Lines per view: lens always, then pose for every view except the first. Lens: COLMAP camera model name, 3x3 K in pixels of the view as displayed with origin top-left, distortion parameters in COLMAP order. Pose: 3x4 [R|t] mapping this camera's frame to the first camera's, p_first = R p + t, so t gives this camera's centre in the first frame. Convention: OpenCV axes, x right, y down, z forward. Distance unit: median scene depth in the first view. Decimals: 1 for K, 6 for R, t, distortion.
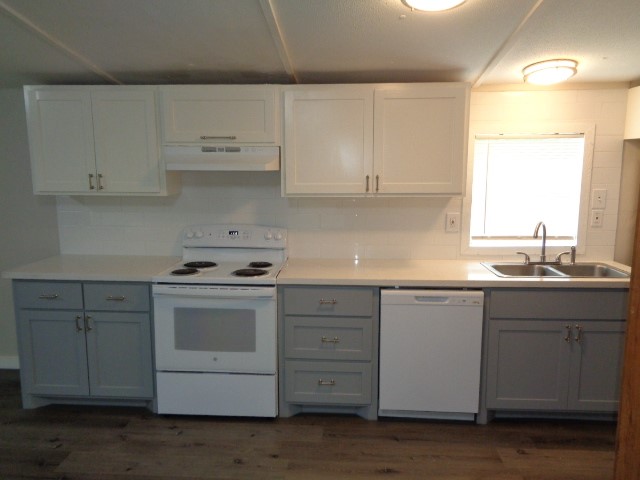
lens RADIAL K [[479.8, 0, 320.0], [0, 479.8, 240.0], [0, 0, 1]] dist [-0.004401, 0.005035]
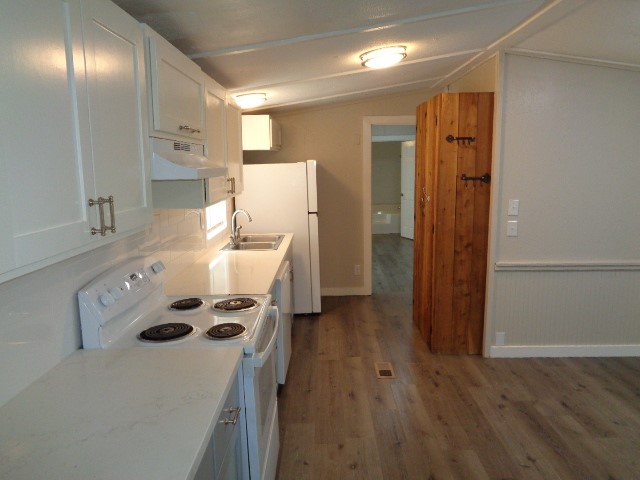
lens RADIAL K [[479.8, 0, 320.0], [0, 479.8, 240.0], [0, 0, 1]] dist [-0.004401, 0.005035]
pose [[-0.050678, -0.156280, 0.986412, -0.978269], [0.166919, 0.972463, 0.162645, -0.153664], [-0.984667, 0.172893, -0.023196, 0.918982]]
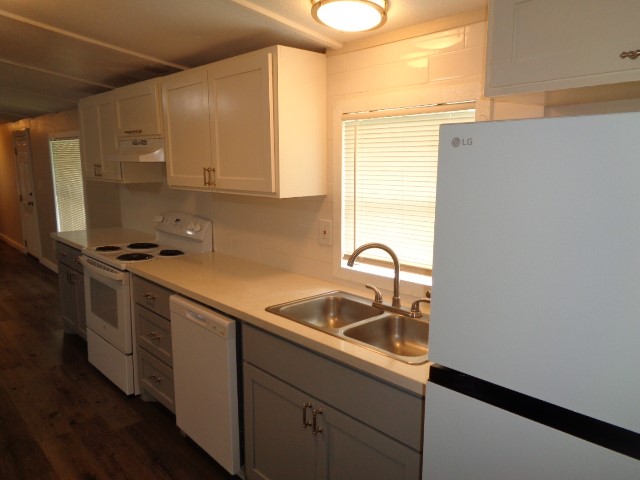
lens RADIAL K [[474.7, 0, 320.5], [0, 474.7, 245.4], [0, 0, 1]] dist [0.007155, 0.003142]
pose [[0.728843, 0.123314, -0.673485, 0.923554], [-0.110266, 0.991948, 0.062295, -0.074713], [0.675744, 0.028859, 0.736572, 0.528132]]
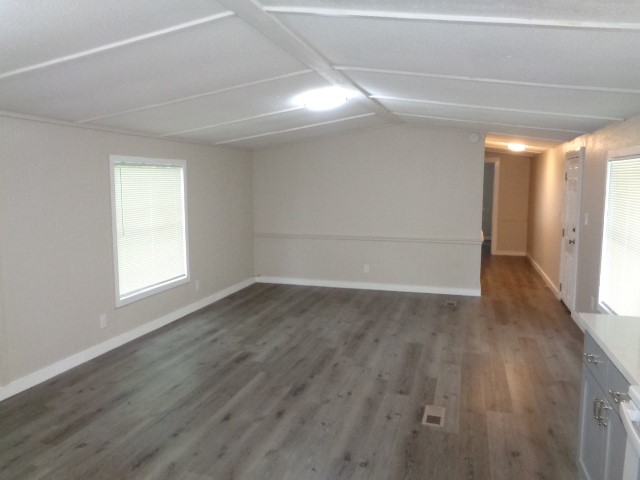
lens RADIAL K [[479.8, 0, 320.0], [0, 479.8, 240.0], [0, 0, 1]] dist [-0.004401, 0.005035]
pose [[-0.235353, 0.113887, -0.965214, 0.261295], [-0.147216, 0.977475, 0.151230, -0.123813], [0.960696, 0.177688, -0.213285, 0.755648]]
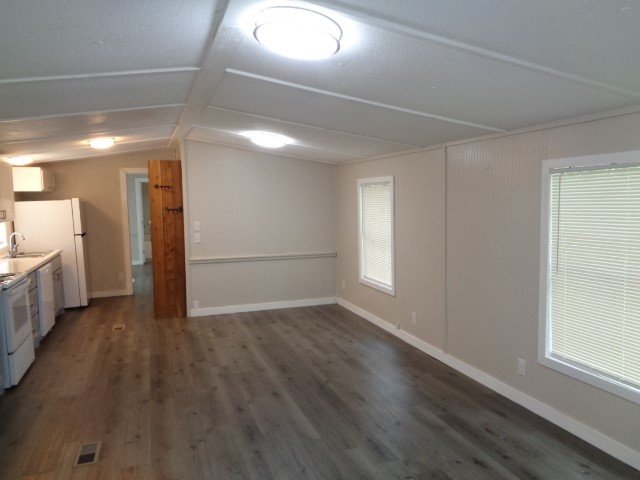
lens RADIAL K [[479.8, 0, 320.0], [0, 479.8, 240.0], [0, 0, 1]] dist [-0.004401, 0.005035]
pose [[-0.395984, -0.077292, 0.914999, -2.021078], [0.151025, 0.977400, 0.147922, -0.122397], [-0.905753, 0.196762, -0.375361, 0.687155]]
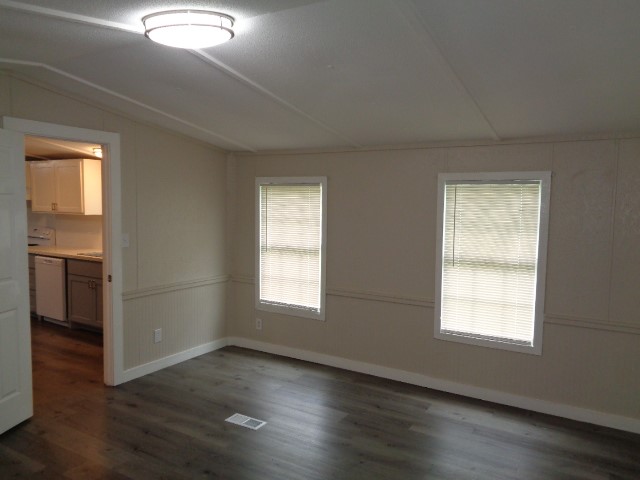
lens RADIAL K [[479.8, 0, 320.0], [0, 479.8, 240.0], [0, 0, 1]] dist [-0.004401, 0.005035]
pose [[0.890375, 0.054845, -0.451911, 2.211227], [-0.090966, 0.994130, -0.058575, 0.043525], [0.446046, 0.093263, 0.890138, -0.340232]]
